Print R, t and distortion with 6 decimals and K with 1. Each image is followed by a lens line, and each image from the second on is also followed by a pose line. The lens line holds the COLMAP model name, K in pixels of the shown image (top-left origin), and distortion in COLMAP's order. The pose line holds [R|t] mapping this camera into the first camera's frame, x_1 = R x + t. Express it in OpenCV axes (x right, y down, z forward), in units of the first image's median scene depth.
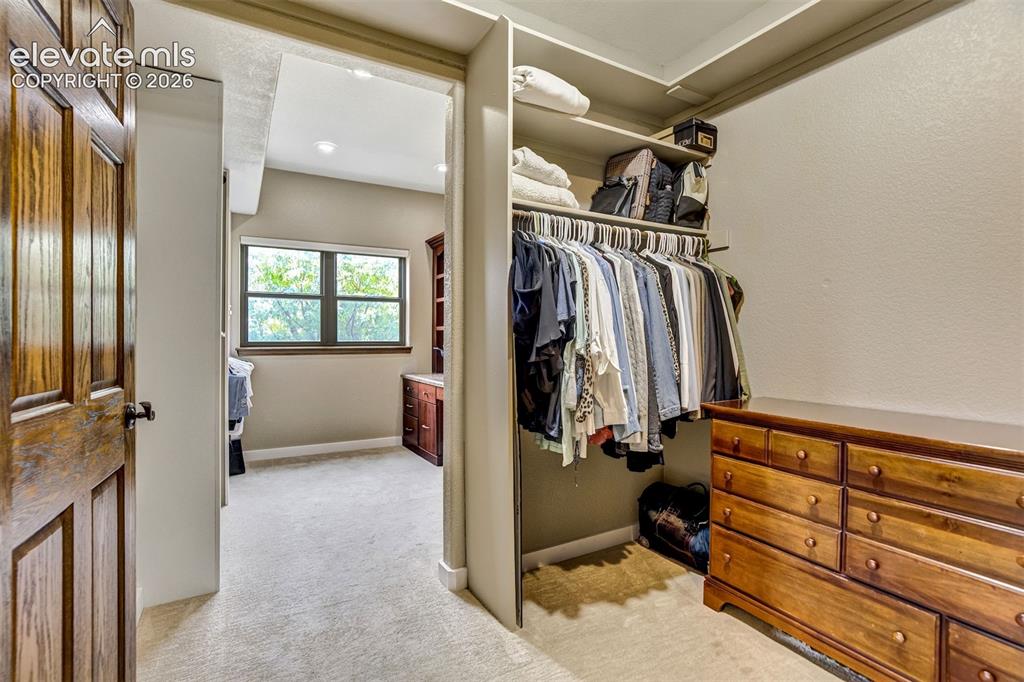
lens RADIAL K [[481.3, 0, 493.5], [0, 481.3, 337.5], [0, 0, 1]] dist [-0.019858, 0.000374]
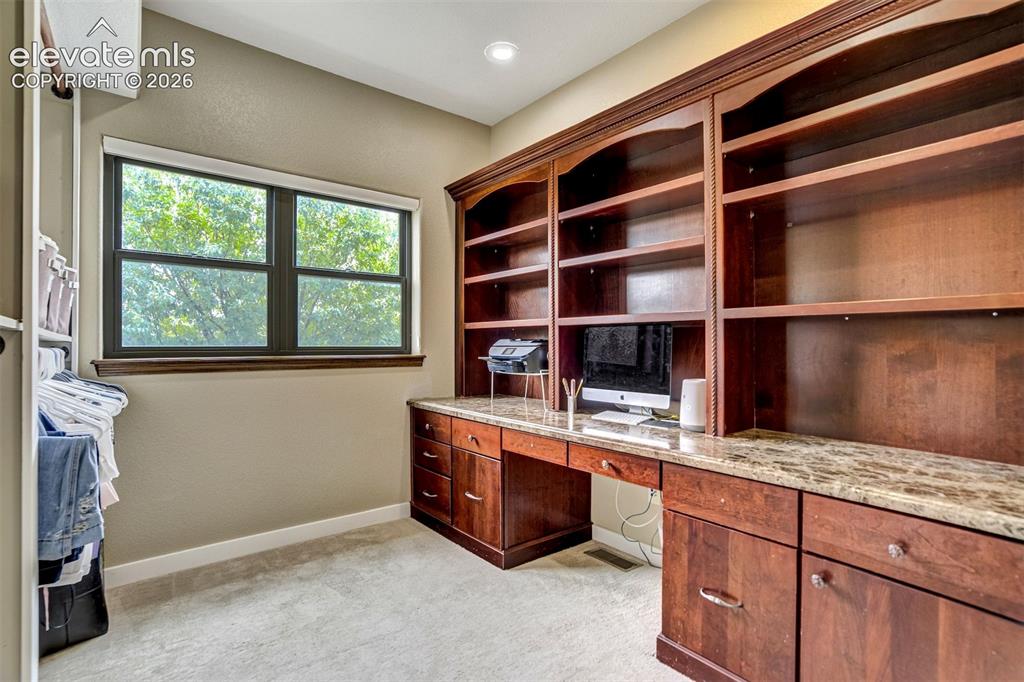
lens RADIAL K [[486.9, 0, 517.8], [0, 486.9, 343.7], [0, 0, 1]] dist [-0.018628, 0.000386]
pose [[0.982144, 0.001438, 0.188126, -0.176591], [-0.000400, 0.999985, -0.005553, 0.007943], [-0.188131, 0.005379, 0.982129, 0.382128]]
